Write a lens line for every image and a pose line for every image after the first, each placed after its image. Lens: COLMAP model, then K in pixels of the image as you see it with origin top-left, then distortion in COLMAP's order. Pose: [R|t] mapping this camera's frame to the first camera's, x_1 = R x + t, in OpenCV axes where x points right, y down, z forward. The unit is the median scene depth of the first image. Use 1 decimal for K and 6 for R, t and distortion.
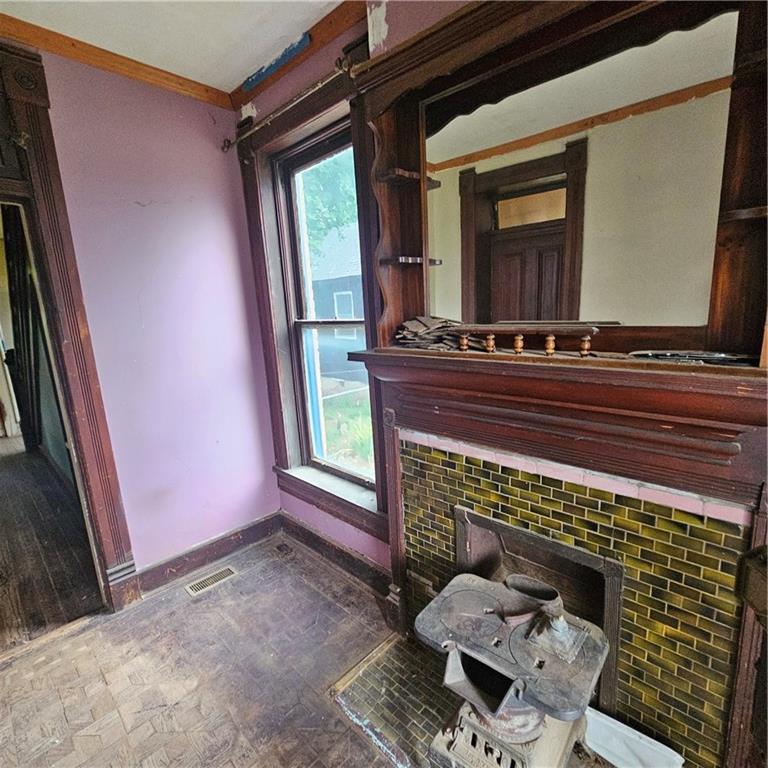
lens RADIAL K [[417.2, 0, 387.2], [0, 417.2, 387.5], [0, 0, 1]] dist [-0.003948, 0.001420]
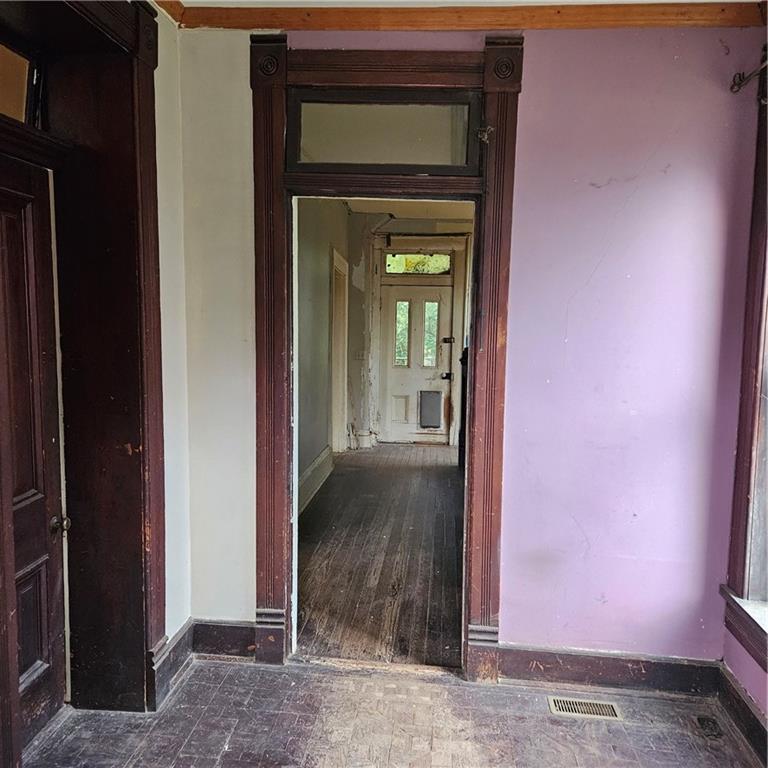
lens RADIAL K [[690.3, 0, 384.0], [0, 690.3, 384.0], [0, 0, 1]] dist [0.030470, -0.013705]
pose [[0.615937, 0.145195, -0.774300, 0.211642], [-0.202270, 0.979067, 0.022691, -0.025270], [0.761386, 0.142641, 0.632412, -0.065842]]
